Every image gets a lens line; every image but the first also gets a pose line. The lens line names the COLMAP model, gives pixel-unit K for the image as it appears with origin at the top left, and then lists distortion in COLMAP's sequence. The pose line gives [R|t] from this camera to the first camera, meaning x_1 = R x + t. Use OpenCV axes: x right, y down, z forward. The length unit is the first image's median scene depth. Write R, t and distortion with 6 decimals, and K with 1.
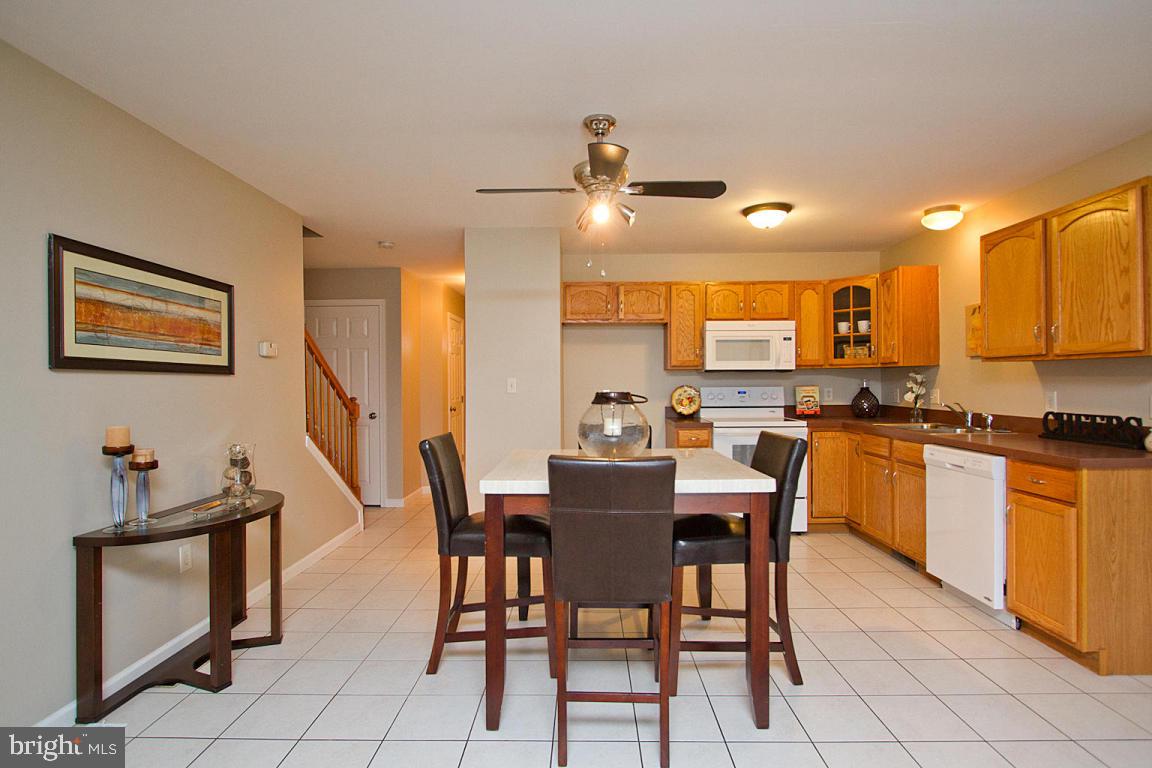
lens RADIAL K [[581.5, 0, 576.0], [0, 581.5, 384.0], [0, 0, 1]] dist [-0.013346, 0.000009]
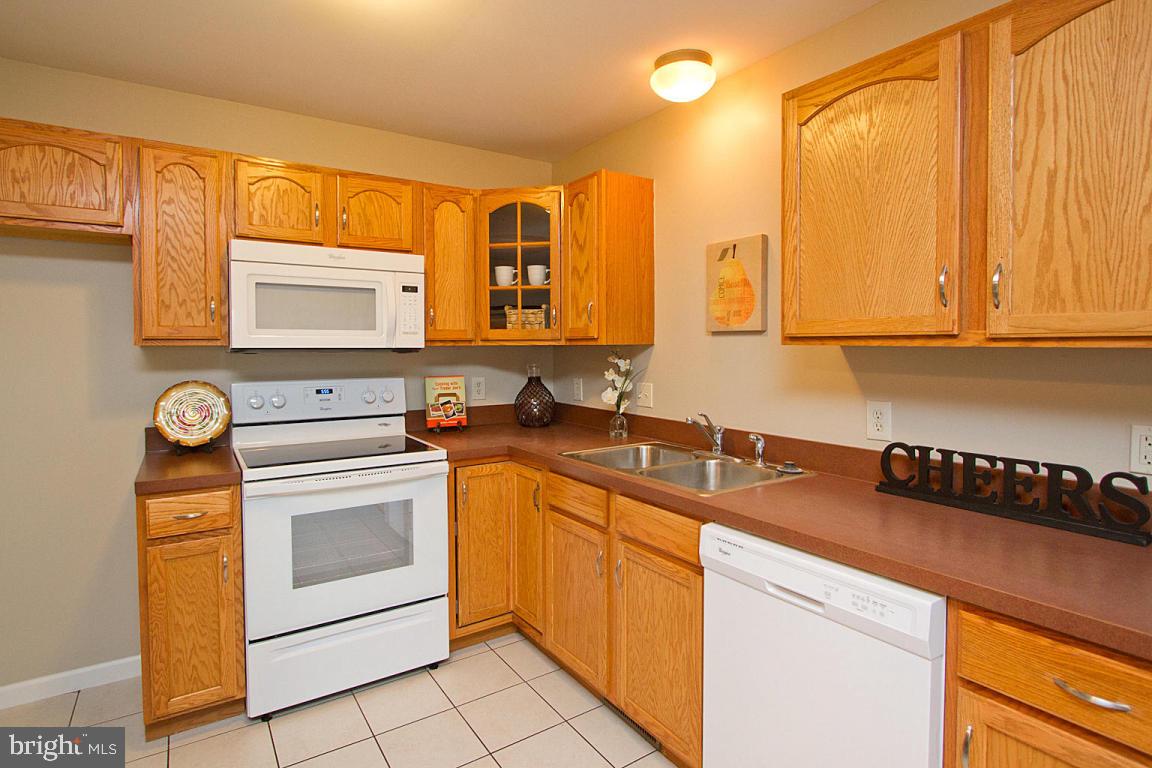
lens RADIAL K [[588.5, 0, 573.3], [0, 588.5, 363.8], [0, 0, 1]] dist [-0.018190, 0.000714]
pose [[0.820417, -0.012025, 0.571639, 0.200060], [-0.001482, 0.999731, 0.023158, -0.025559], [-0.571763, -0.019846, 0.820179, 0.529156]]
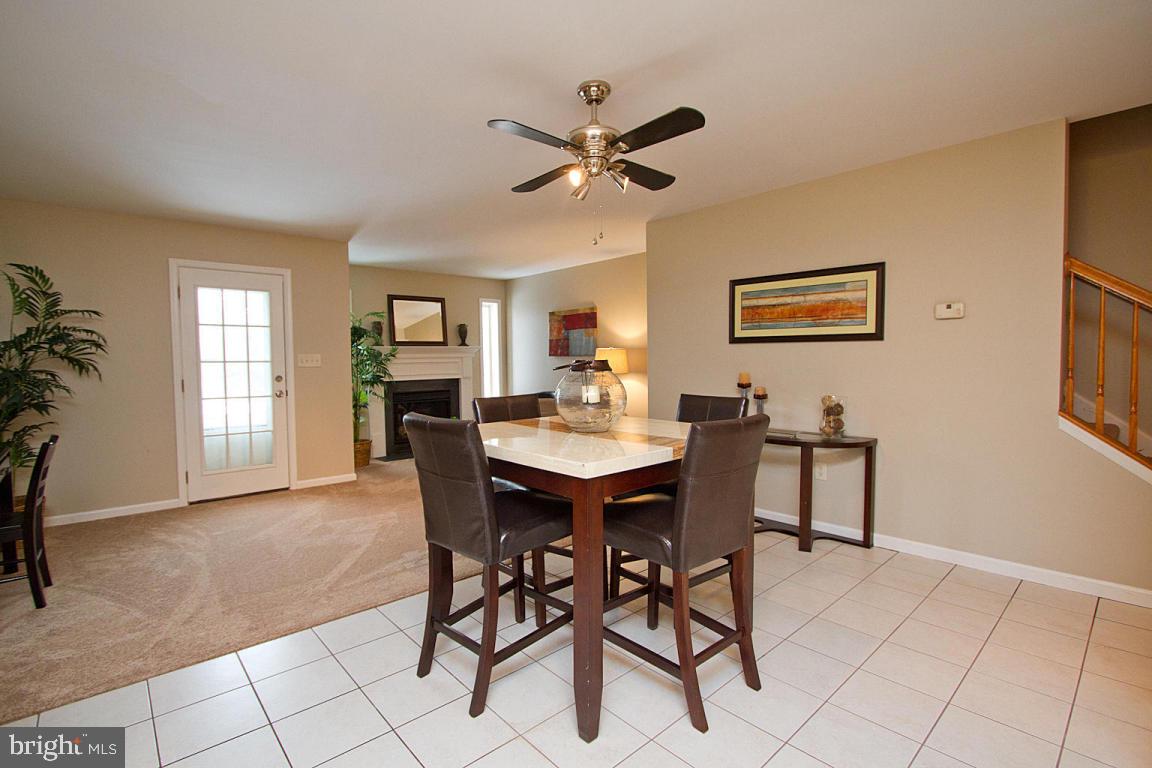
lens RADIAL K [[531.6, 0, 576.0], [0, 531.6, 384.0], [0, 0, 1]] dist [-0.013493, 0.000180]
pose [[-0.729384, 0.050248, -0.682256, 0.406017], [0.015185, 0.998242, 0.057287, 0.001264], [0.683935, 0.031425, -0.728865, 0.950867]]
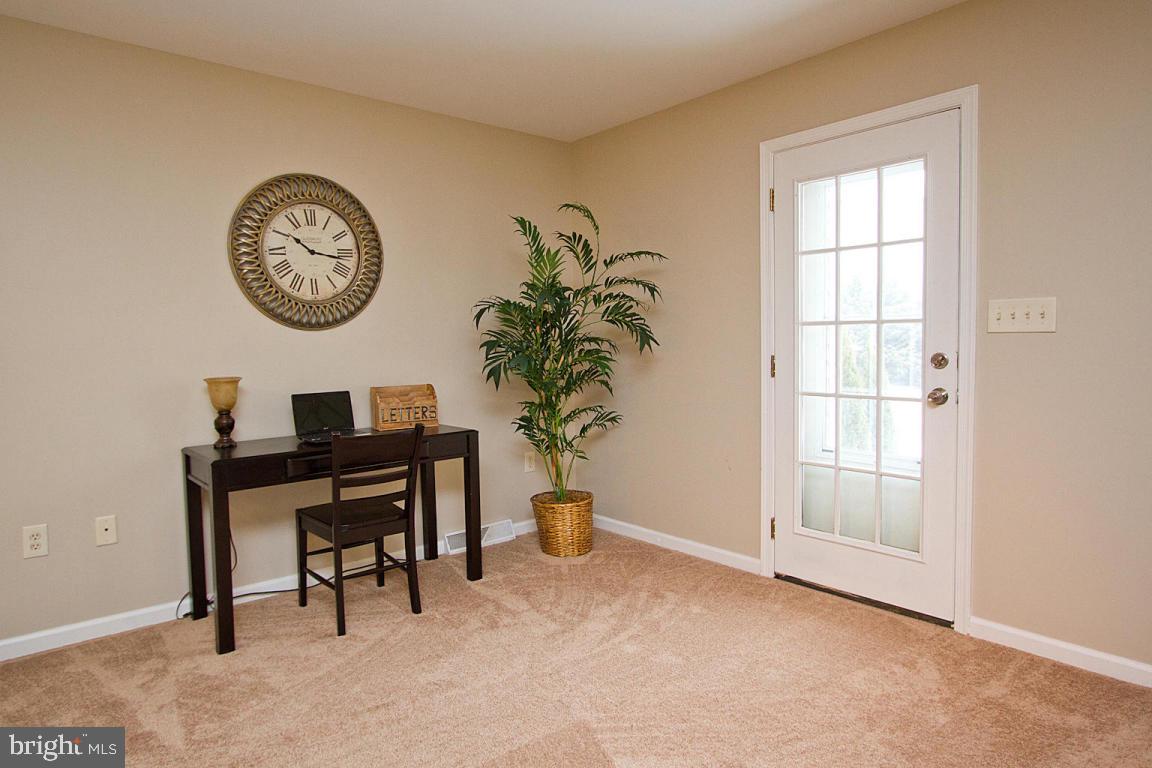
lens RADIAL K [[681.0, 0, 553.7], [0, 681.0, 372.8], [0, 0, 1]] dist [-0.004435, 0.000676]
pose [[-0.655756, -0.014881, 0.754826, -0.125209], [0.027844, 0.998649, 0.043878, 0.018902], [-0.754459, 0.049791, -0.654456, 0.368701]]
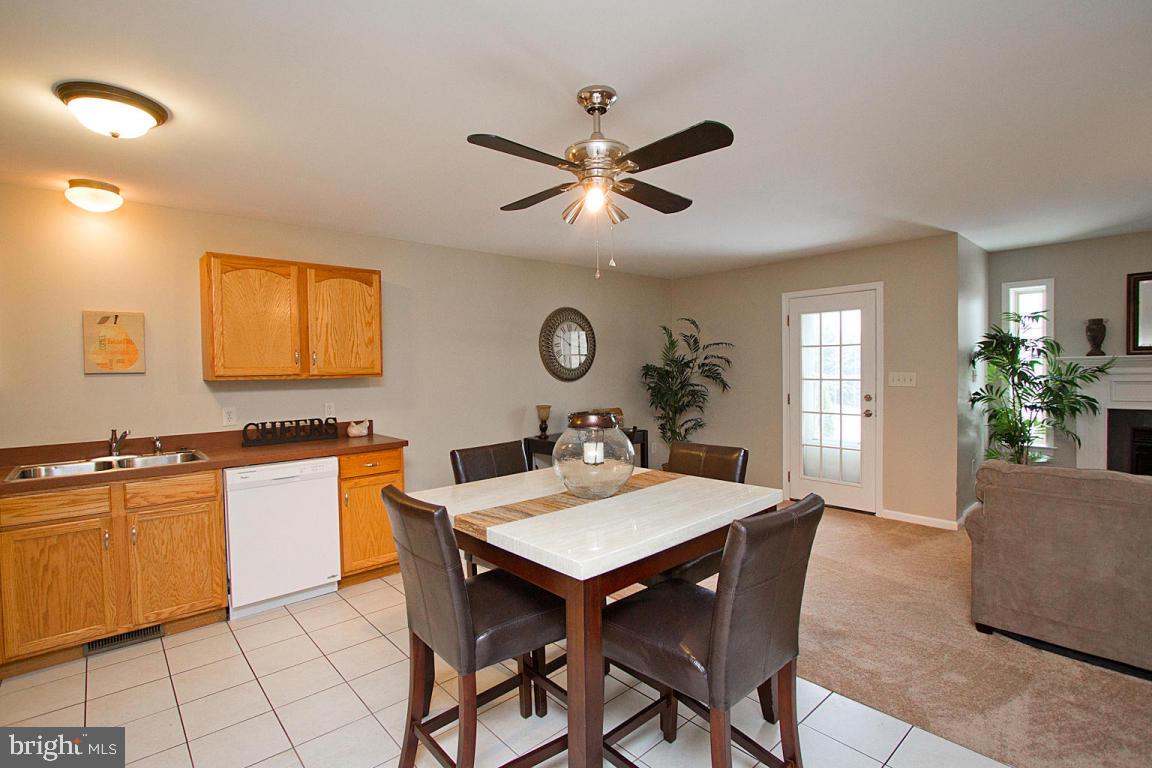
lens RADIAL K [[543.9, 0, 560.7], [0, 543.9, 383.8], [0, 0, 1]] dist [-0.013579, 0.000327]
pose [[-0.668076, -0.000324, 0.744093, -0.294242], [0.028459, 0.999257, 0.025988, -0.030204], [-0.743549, 0.038538, -0.667571, 0.908920]]
